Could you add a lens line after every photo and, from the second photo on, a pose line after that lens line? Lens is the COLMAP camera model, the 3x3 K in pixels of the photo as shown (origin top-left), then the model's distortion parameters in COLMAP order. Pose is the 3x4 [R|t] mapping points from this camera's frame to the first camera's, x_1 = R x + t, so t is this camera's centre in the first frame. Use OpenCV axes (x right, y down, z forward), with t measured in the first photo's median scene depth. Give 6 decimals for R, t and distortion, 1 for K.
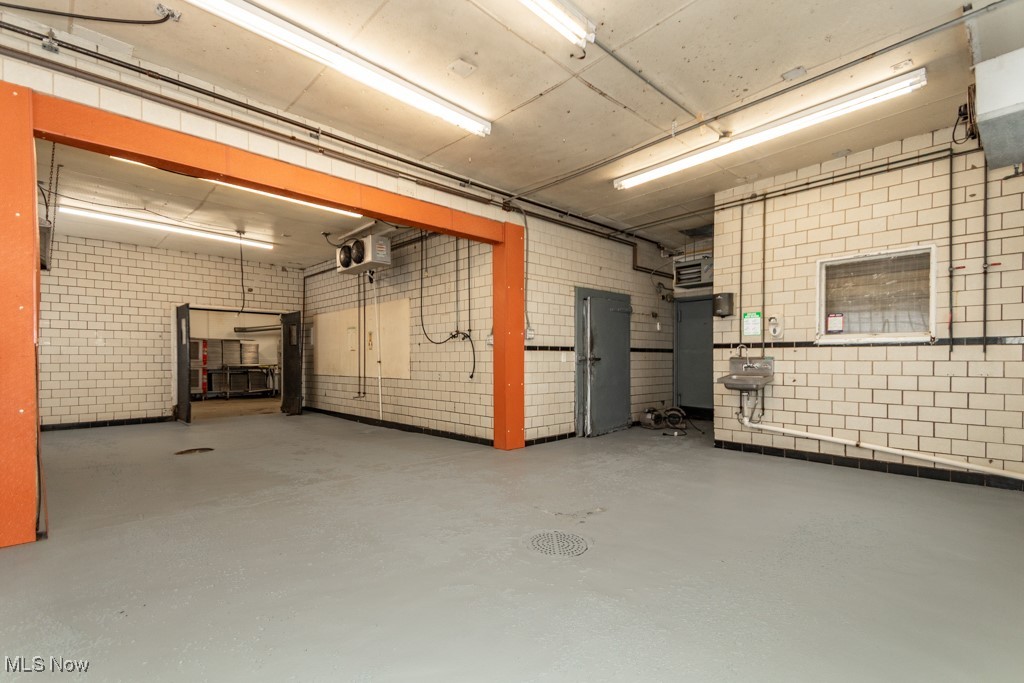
lens RADIAL K [[470.1, 0, 515.8], [0, 470.1, 350.0], [0, 0, 1]] dist [0.045745, -0.008004]
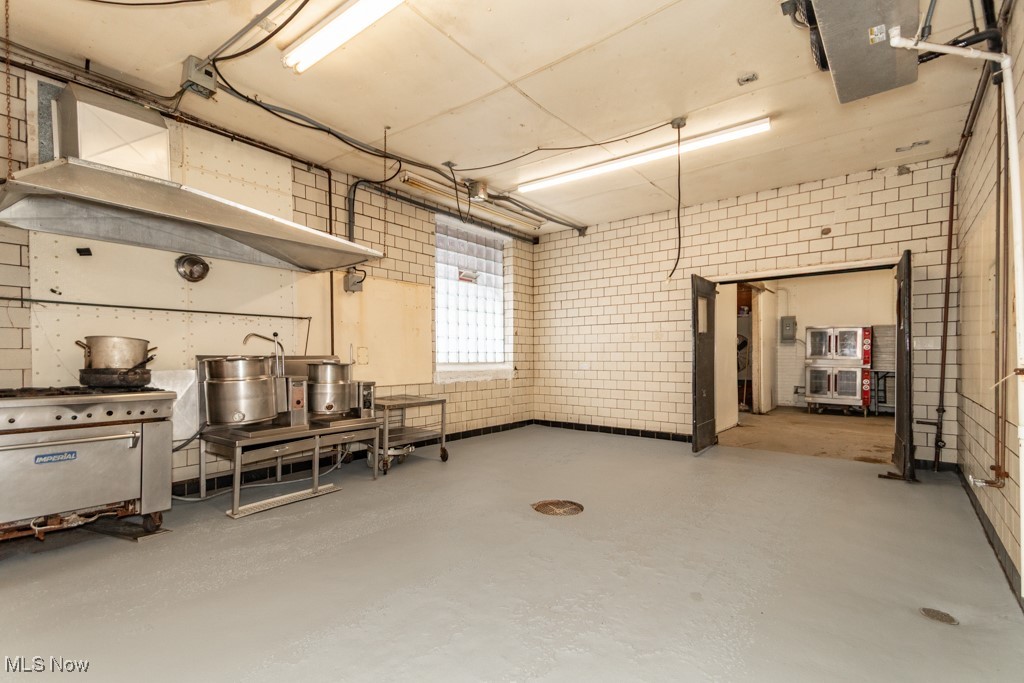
lens RADIAL K [[470.1, 0, 497.9], [0, 470.1, 361.0], [0, 0, 1]] dist [0.045745, -0.008004]
pose [[0.110900, 0.014872, -0.993720, -0.047190], [0.022259, 0.999600, 0.017444, 0.005165], [0.993582, -0.024054, 0.110525, 0.568556]]
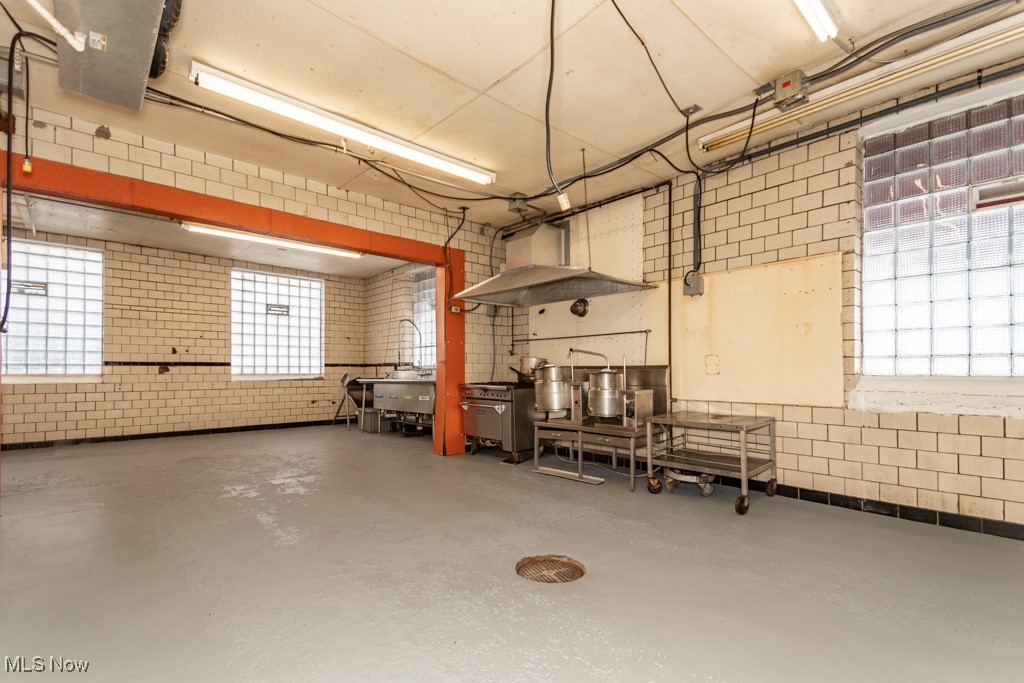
lens RADIAL K [[470.1, 0, 526.3], [0, 470.1, 366.4], [0, 0, 1]] dist [0.045745, -0.008004]
pose [[-0.999621, 0.005845, 0.026900, -0.436757], [0.004960, 0.999448, -0.032854, 0.021675], [-0.027077, -0.032709, -0.999098, 0.960868]]
